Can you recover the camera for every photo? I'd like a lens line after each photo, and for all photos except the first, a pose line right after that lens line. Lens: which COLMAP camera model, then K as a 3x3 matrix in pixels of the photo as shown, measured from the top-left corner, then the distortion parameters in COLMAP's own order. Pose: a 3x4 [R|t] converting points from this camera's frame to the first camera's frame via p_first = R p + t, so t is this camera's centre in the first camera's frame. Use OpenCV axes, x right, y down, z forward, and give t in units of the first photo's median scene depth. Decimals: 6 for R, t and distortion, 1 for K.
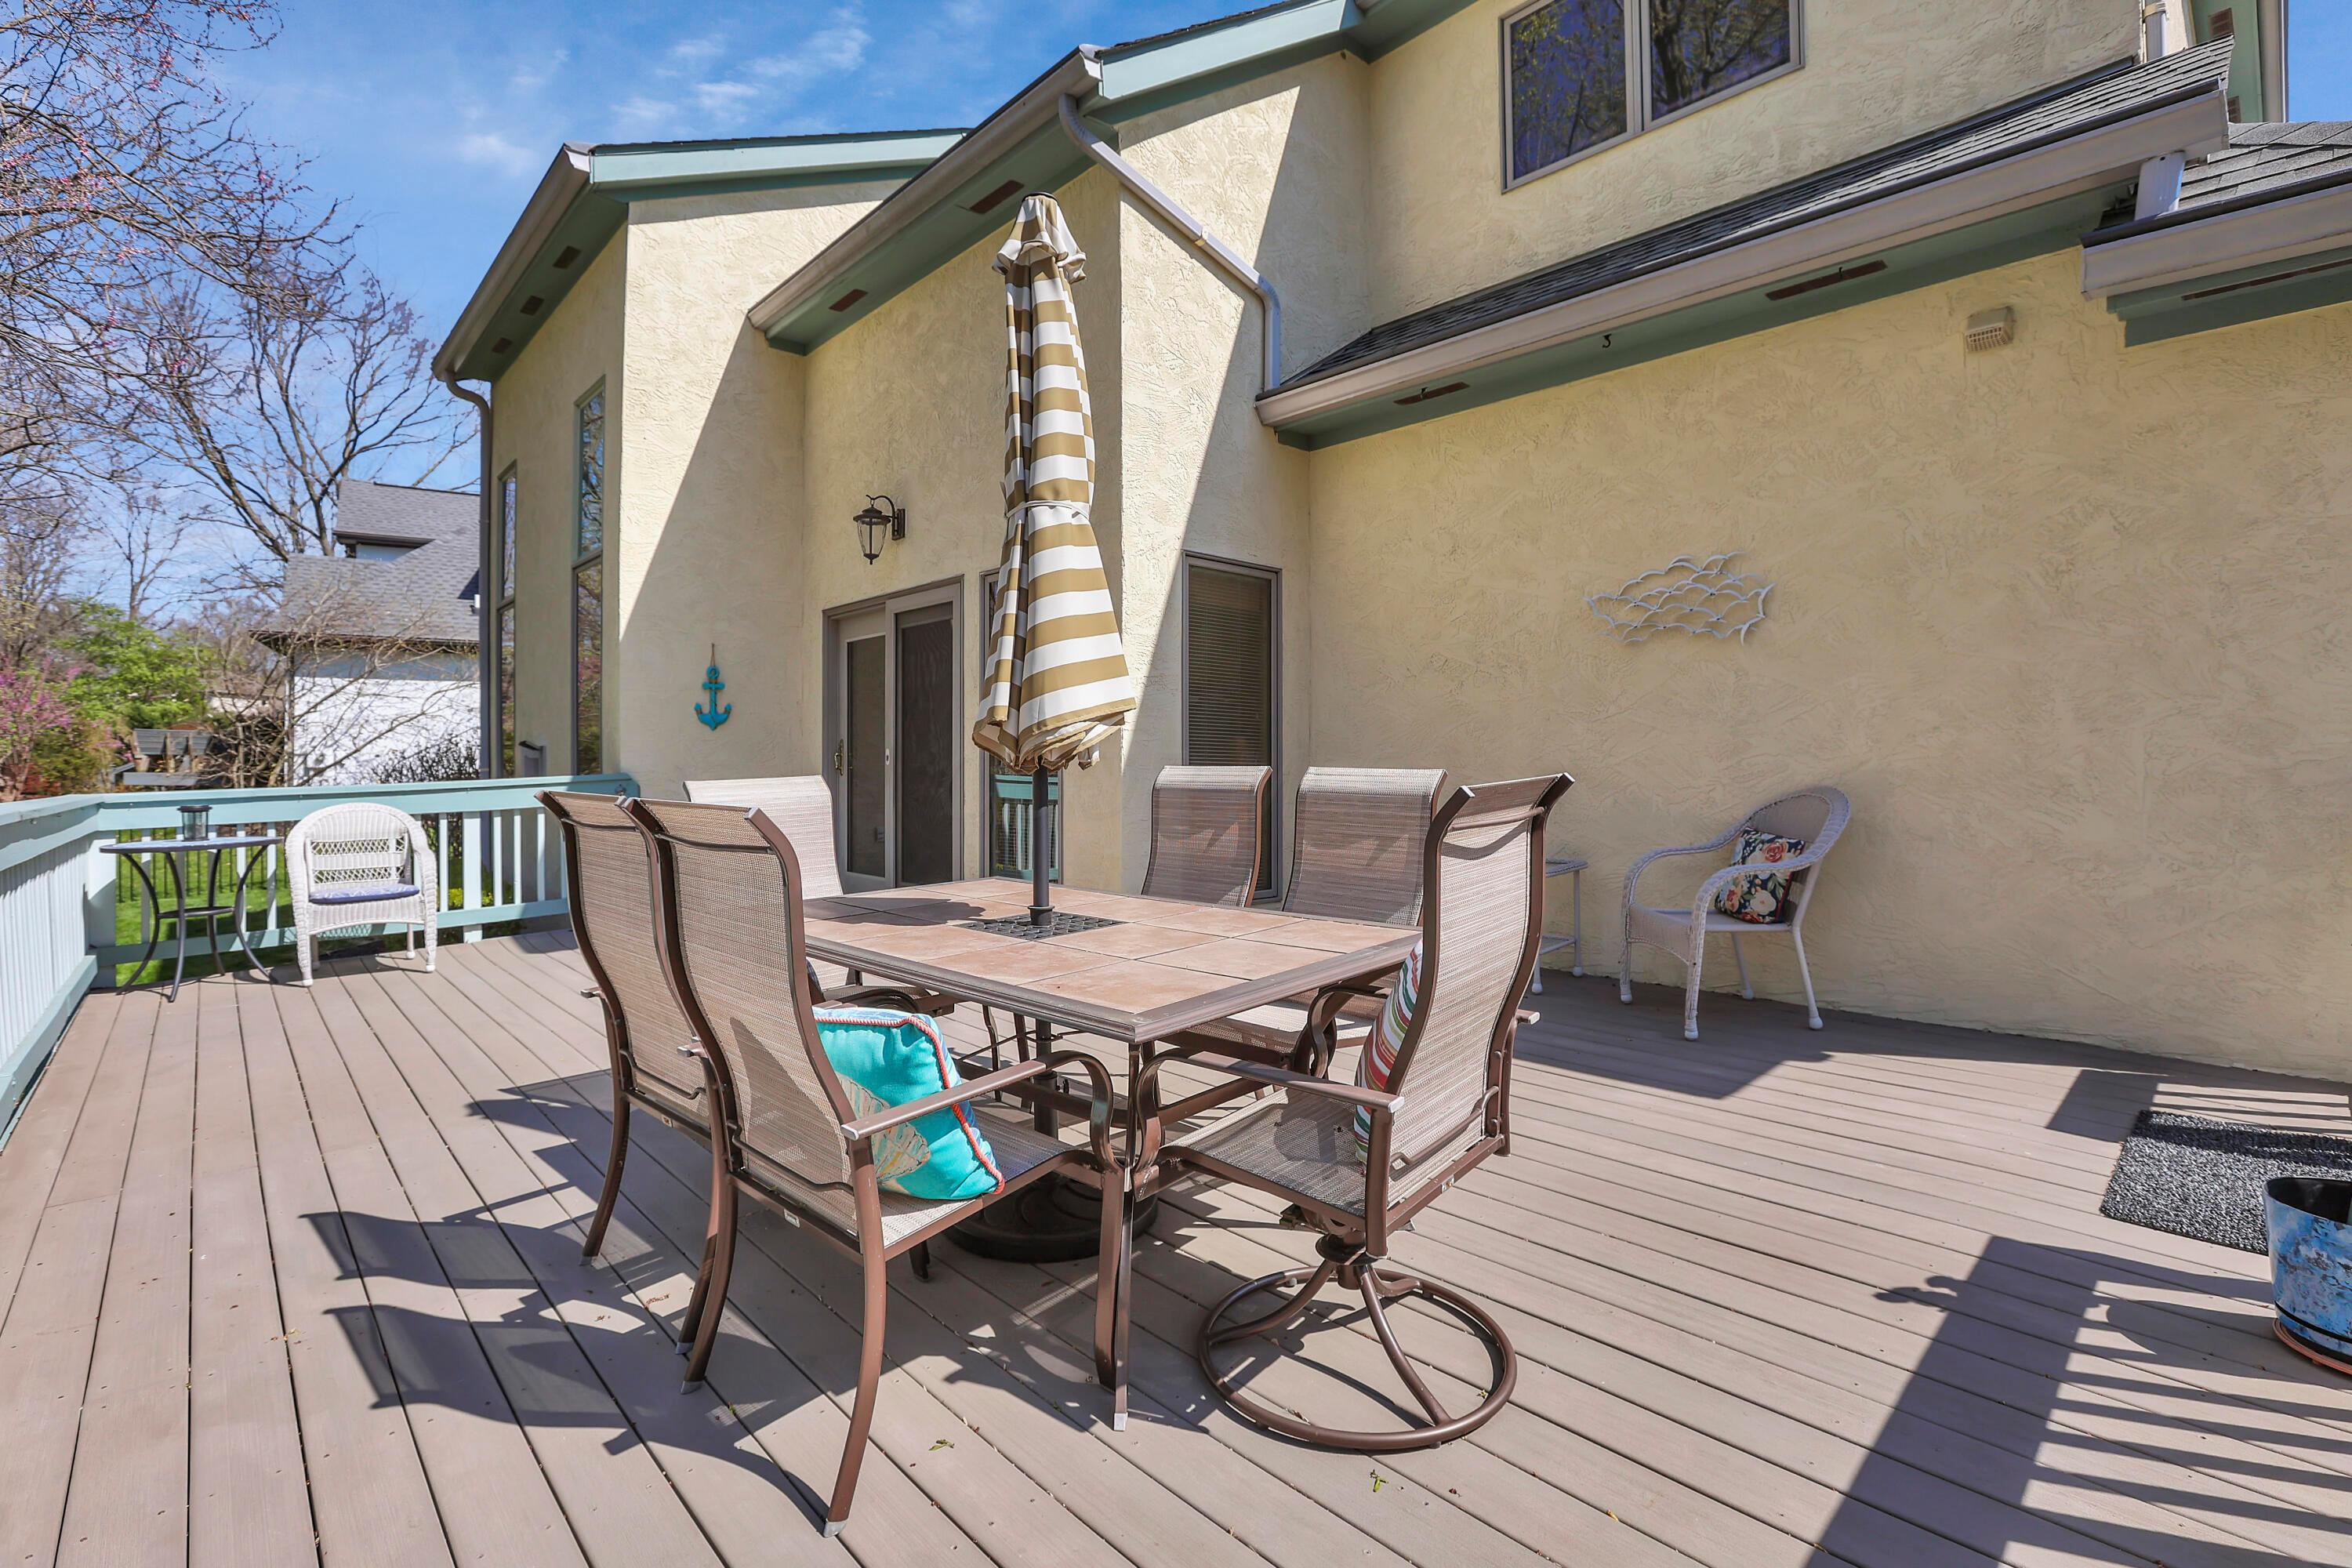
lens RADIAL K [[1075.4, 0, 1124.8], [0, 1075.4, 786.9], [0, 0, 1]] dist [-0.026841, 0.001852]
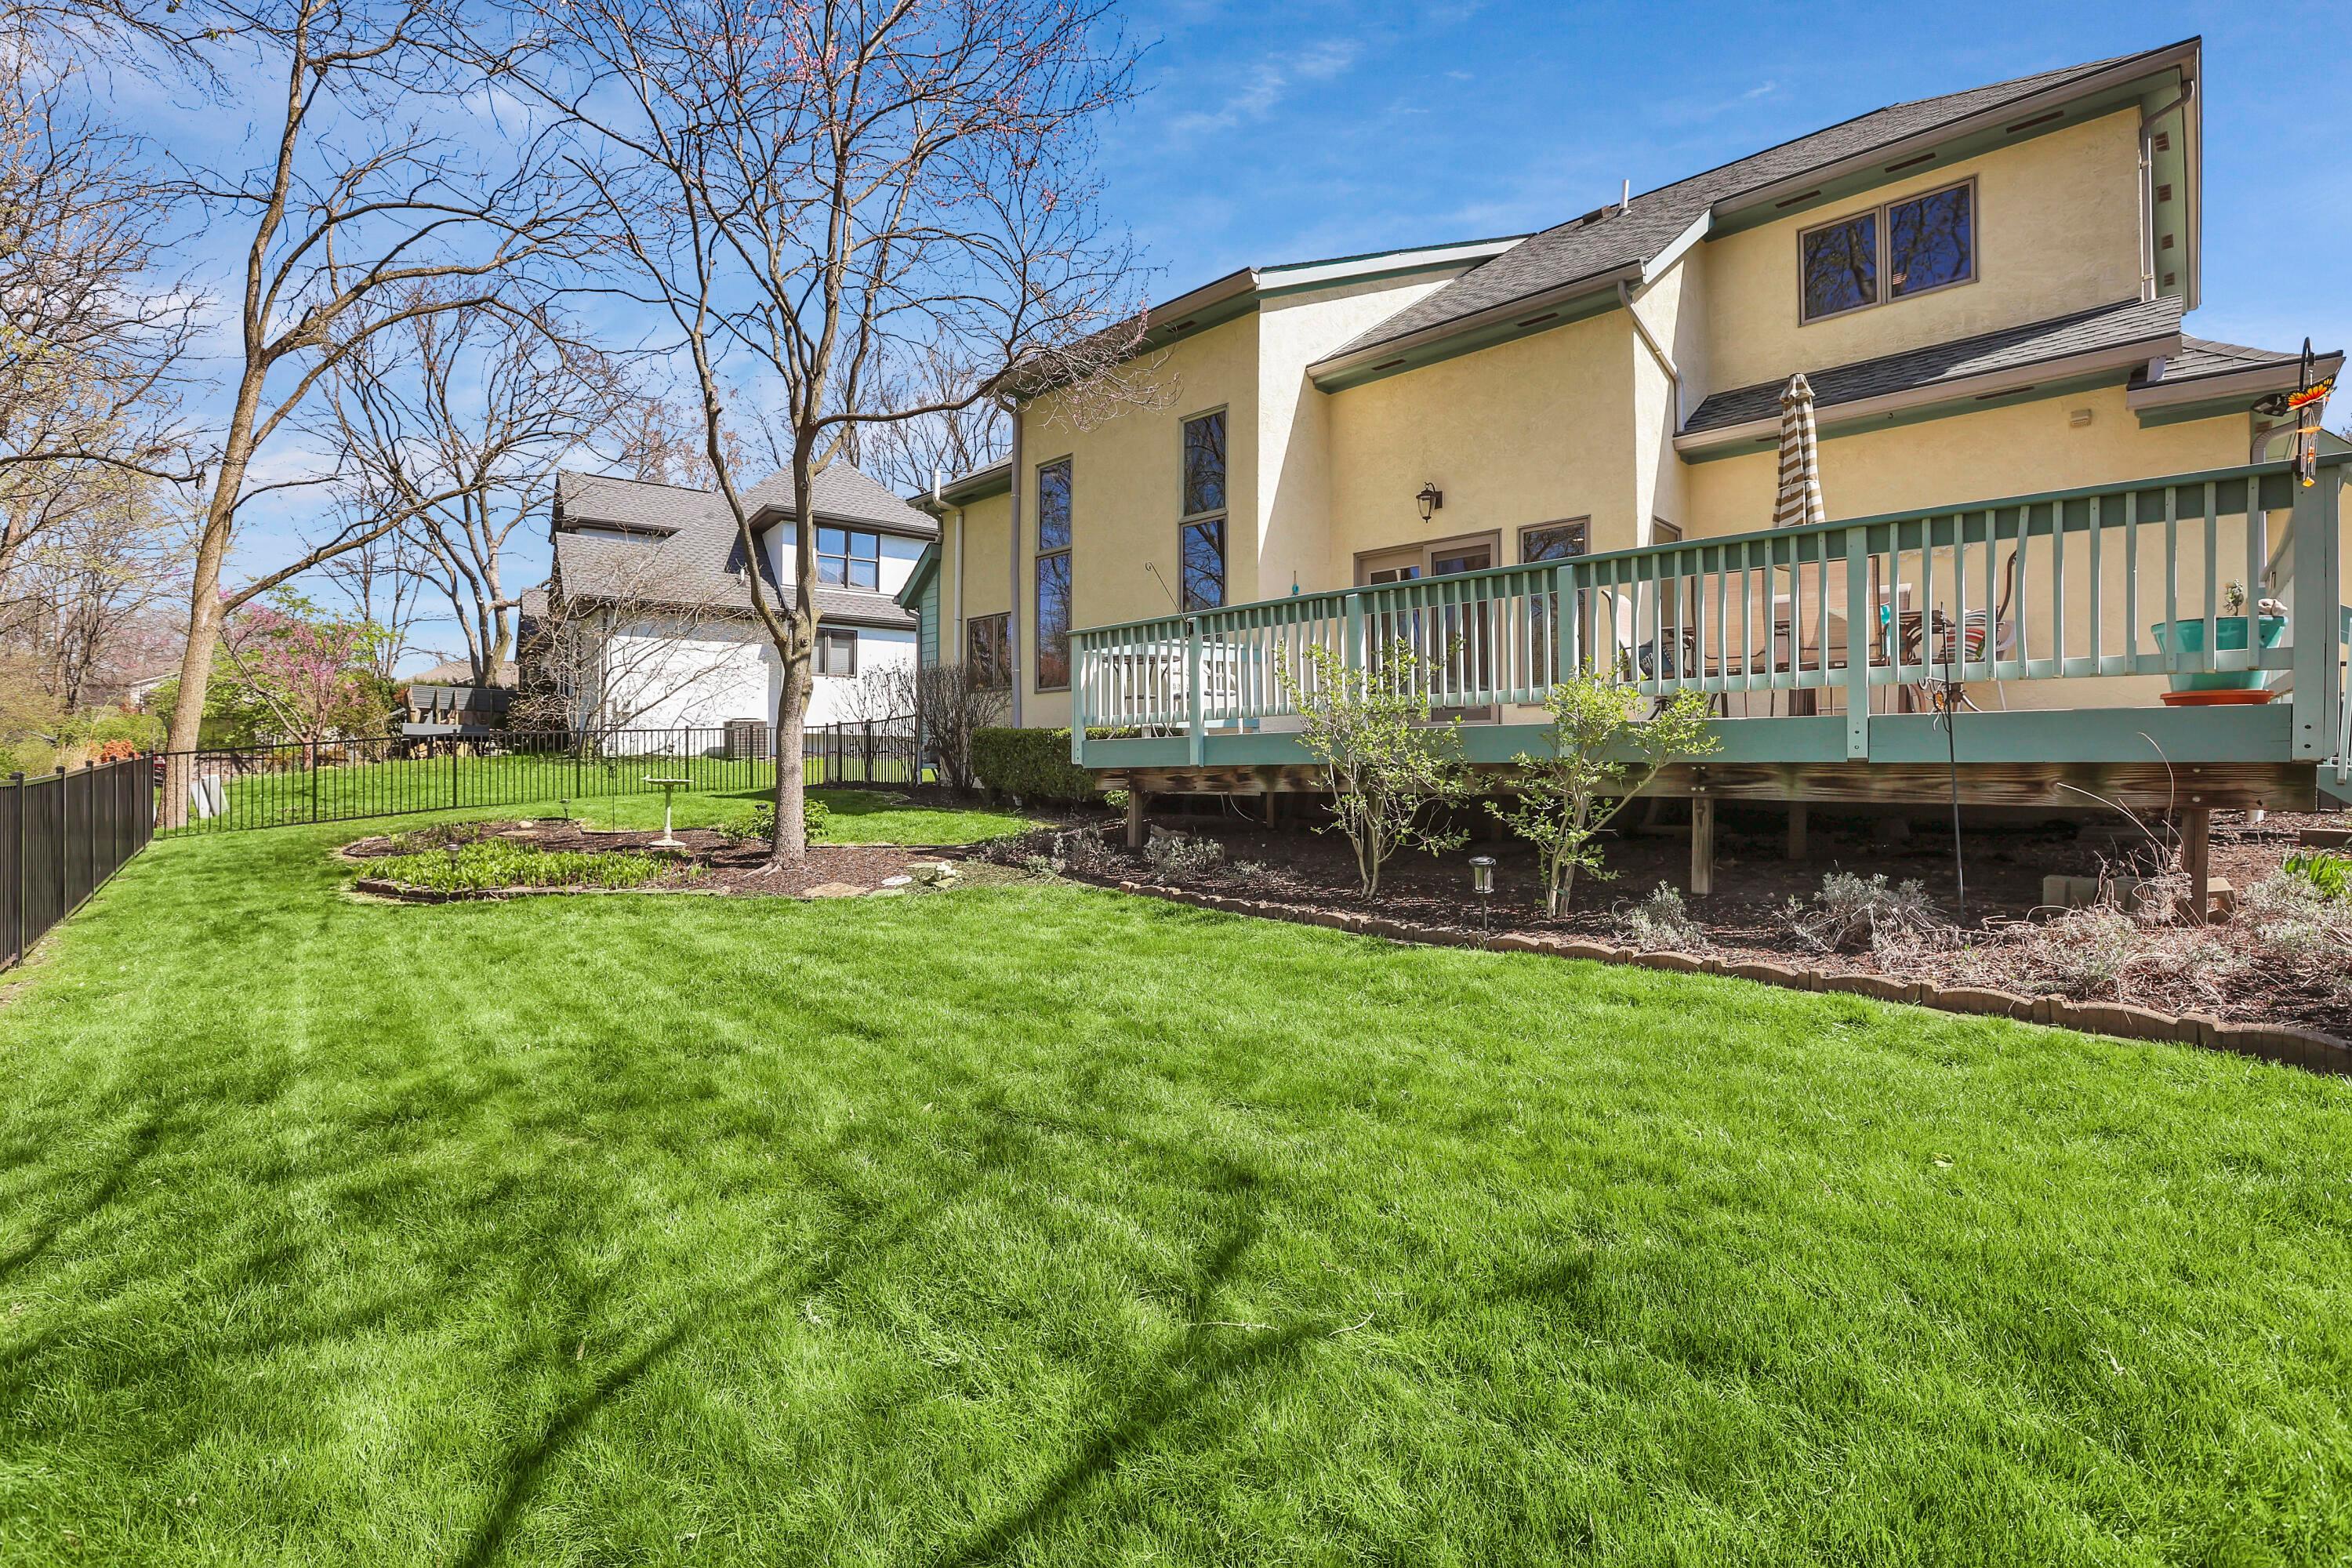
lens RADIAL K [[1075.4, 0, 1181.1], [0, 1075.4, 783.0], [0, 0, 1]] dist [-0.026841, 0.001852]
pose [[0.998120, 0.010196, 0.060432, -1.363318], [-0.009013, 0.999763, -0.019816, 0.453872], [-0.060620, 0.019234, 0.997976, -1.242397]]
